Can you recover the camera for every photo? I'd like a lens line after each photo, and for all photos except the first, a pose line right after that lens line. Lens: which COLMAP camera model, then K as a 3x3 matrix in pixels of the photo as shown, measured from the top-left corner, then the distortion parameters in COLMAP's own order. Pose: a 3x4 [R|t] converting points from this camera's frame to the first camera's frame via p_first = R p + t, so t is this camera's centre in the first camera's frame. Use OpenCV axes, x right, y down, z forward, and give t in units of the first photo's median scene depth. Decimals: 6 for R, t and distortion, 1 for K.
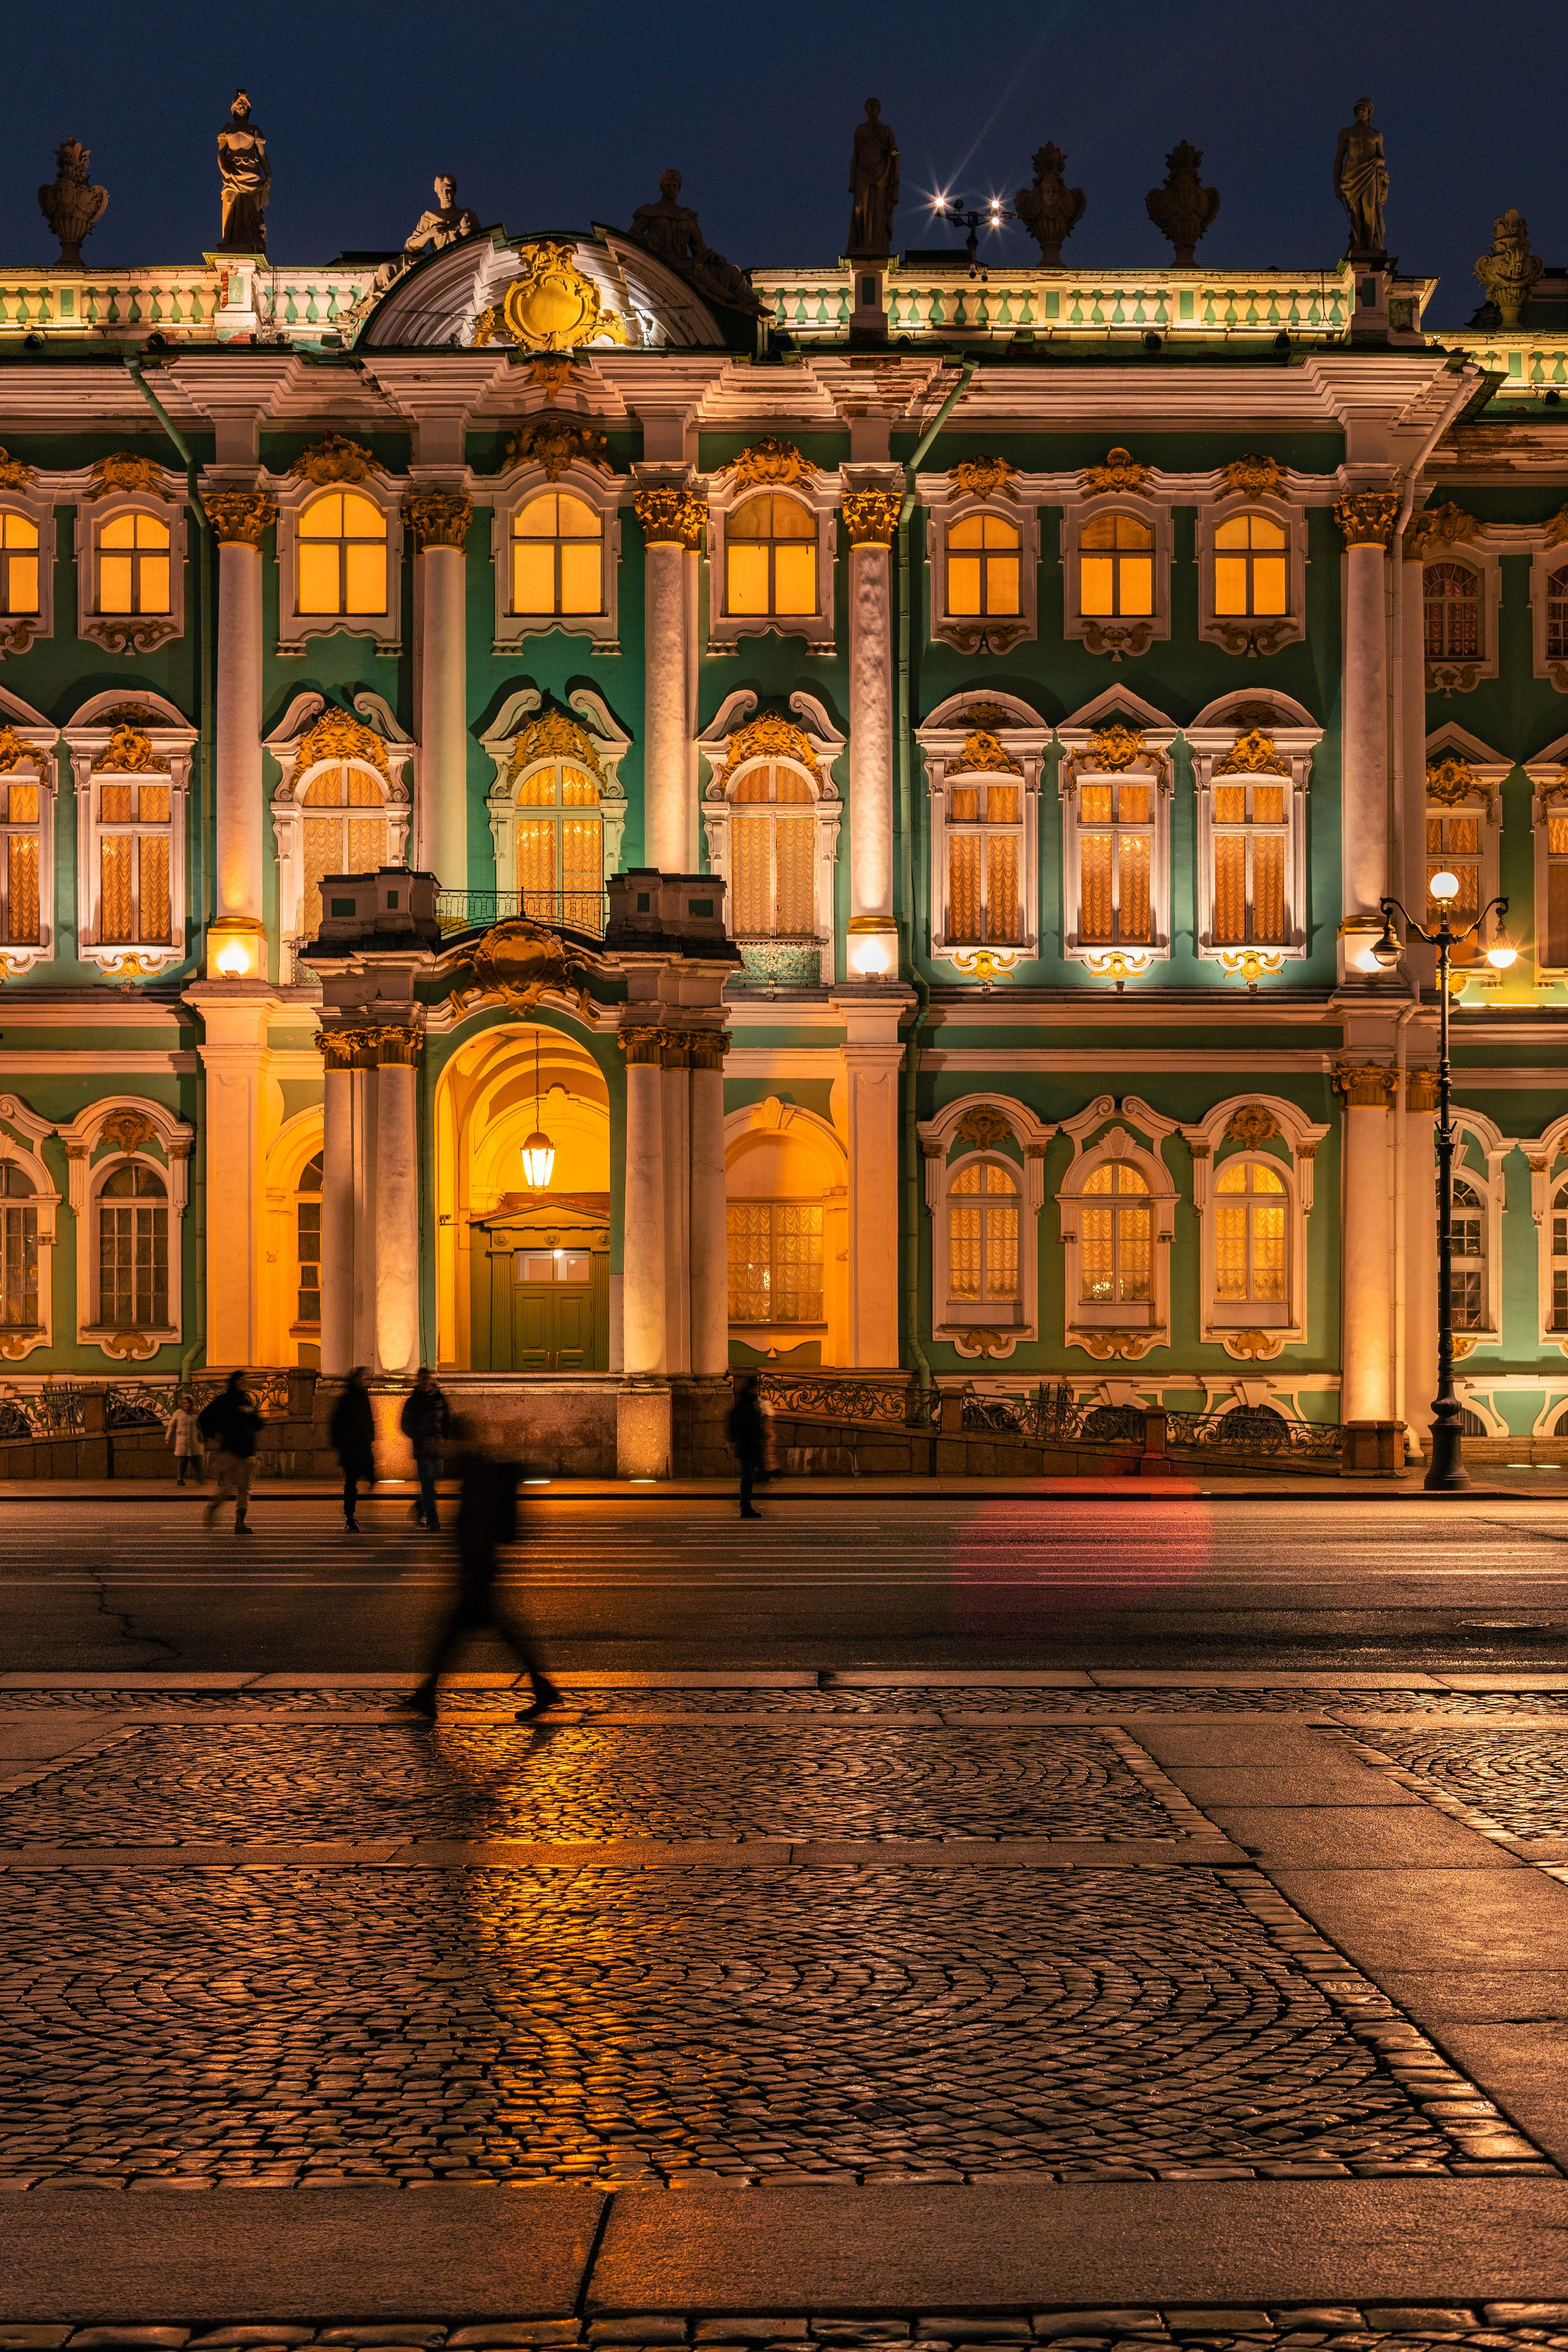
lens RADIAL K [[3218.4, 0, 798.5], [0, 3218.4, 1193.7], [0, 0, 1]] dist [0.015422, 0.000000]
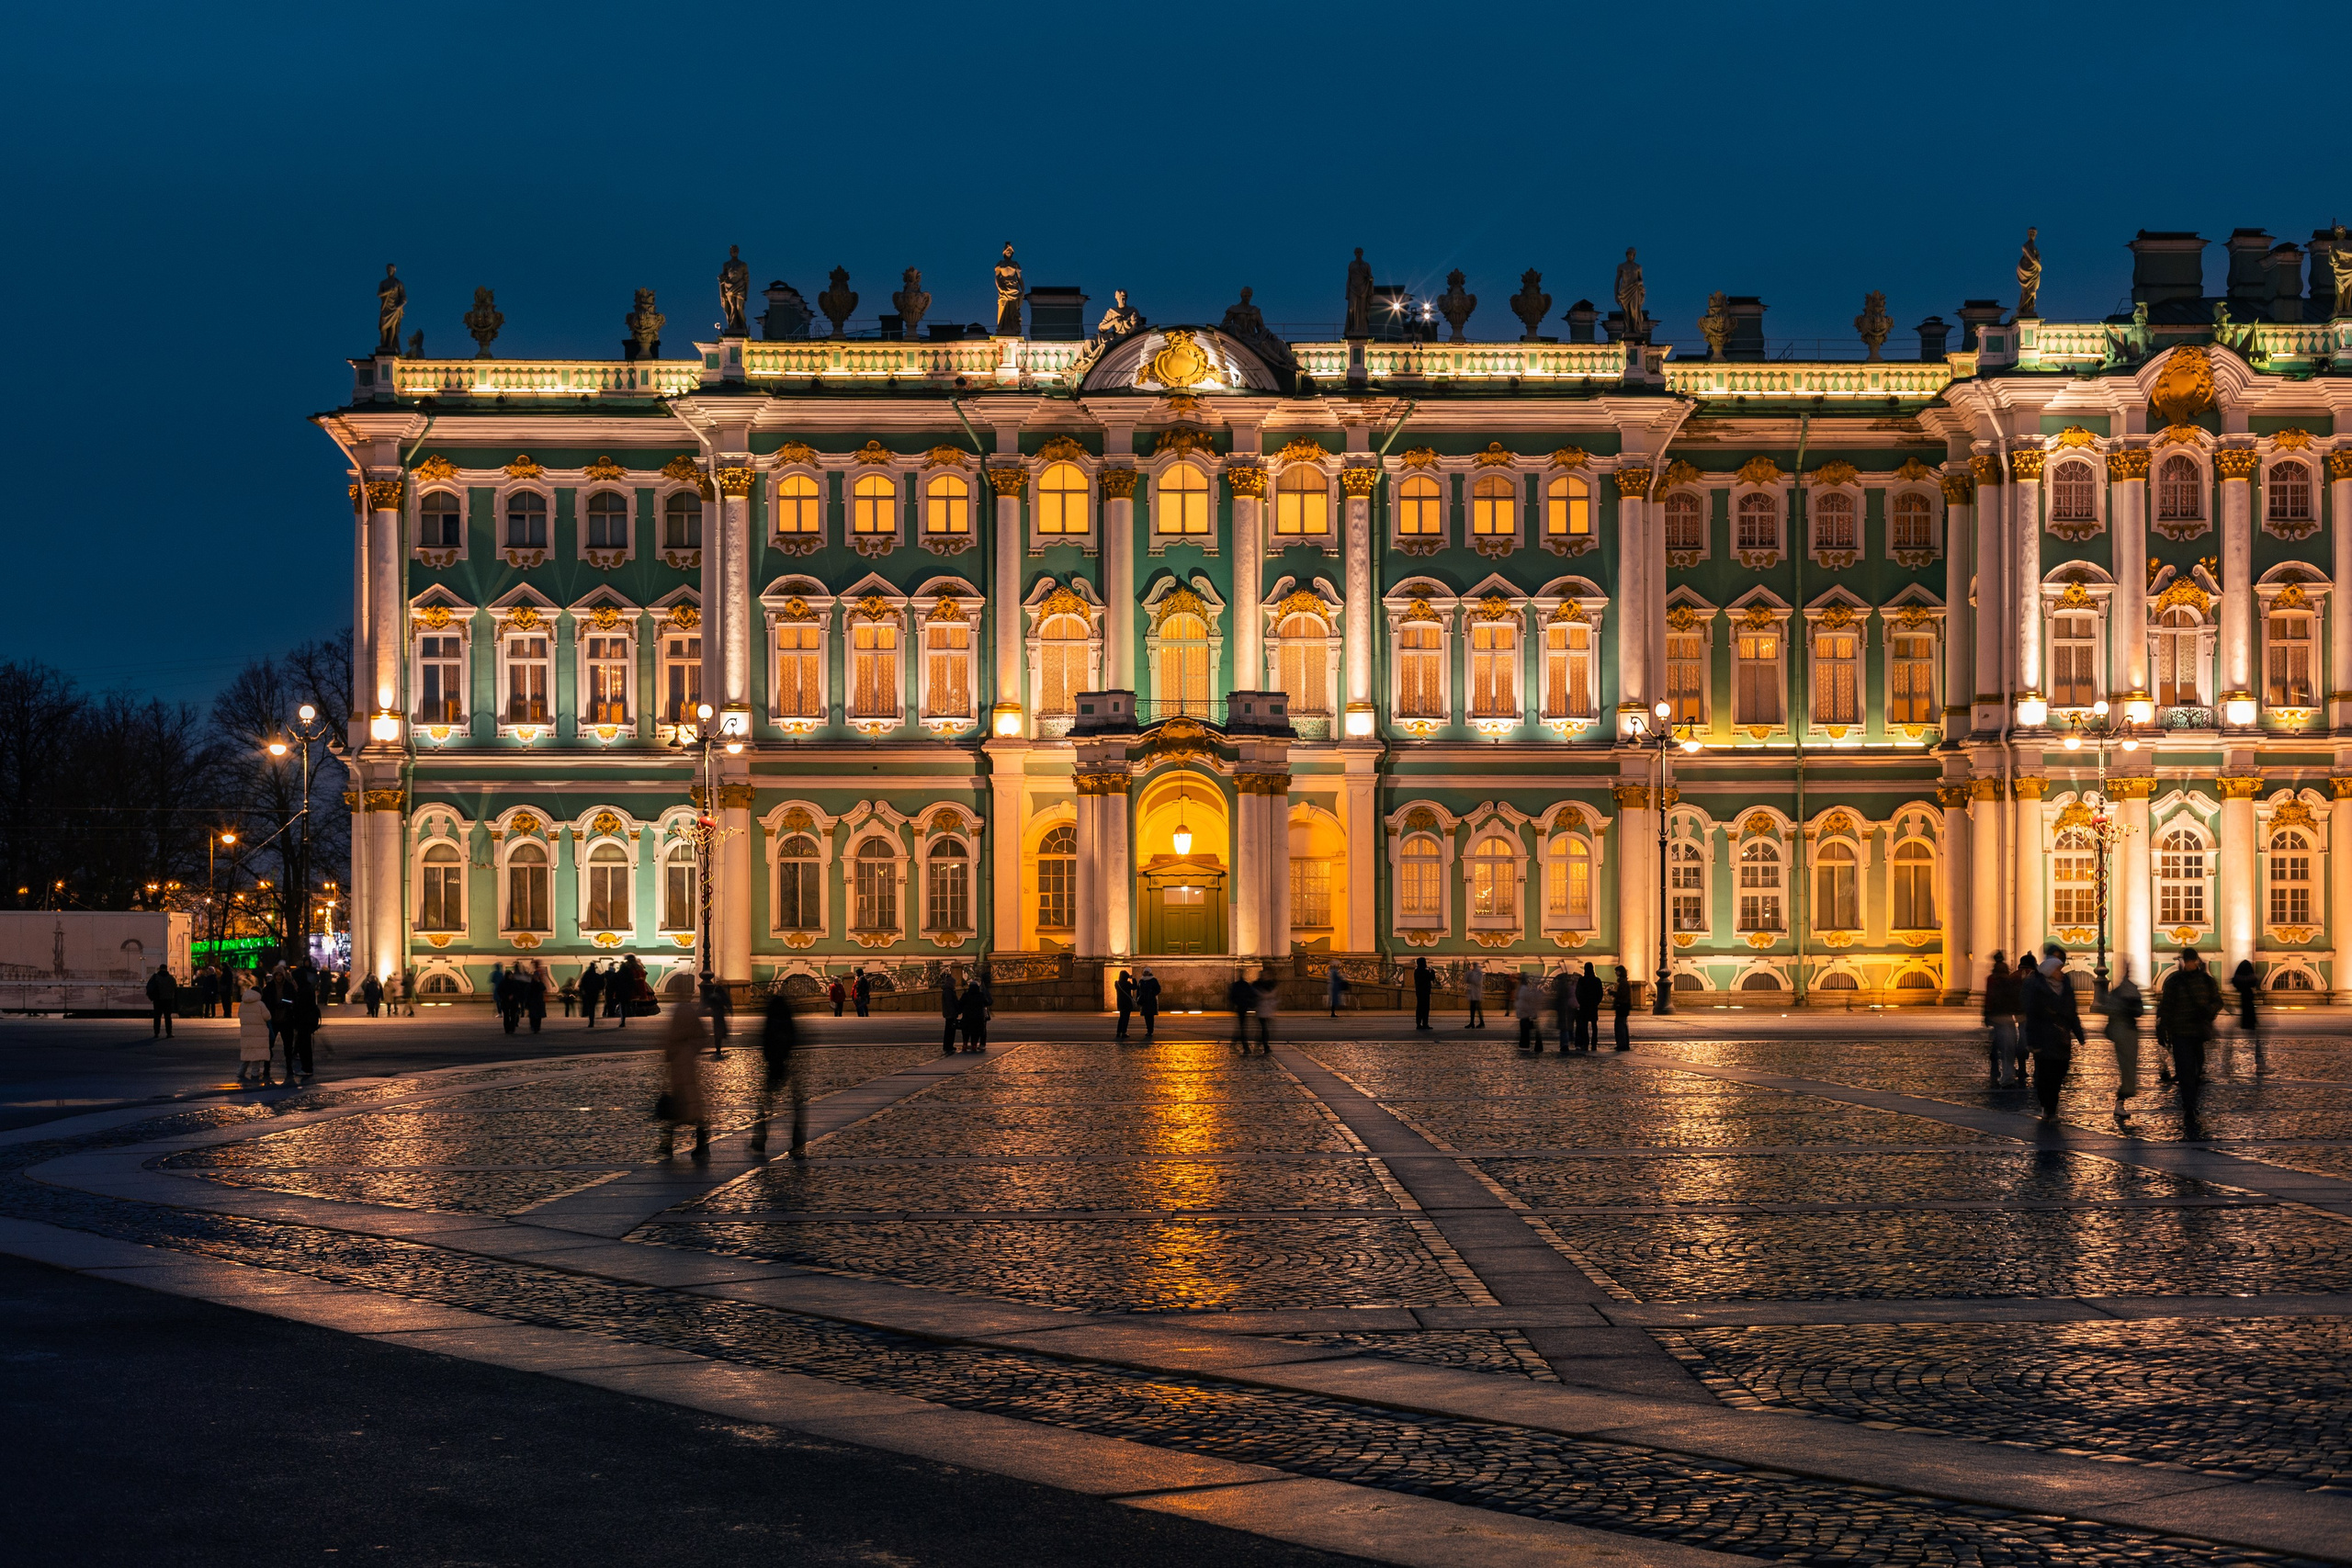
lens RADIAL K [[3218.1, 0, 1161.0], [0, 3218.1, 765.9], [0, 0, 1]] dist [0.015422, 0.000000]
pose [[0.999988, 0.000066, 0.004828, -0.096532], [-0.000053, 0.999996, -0.002655, -0.045151], [-0.004828, 0.002655, 0.999985, -0.801586]]
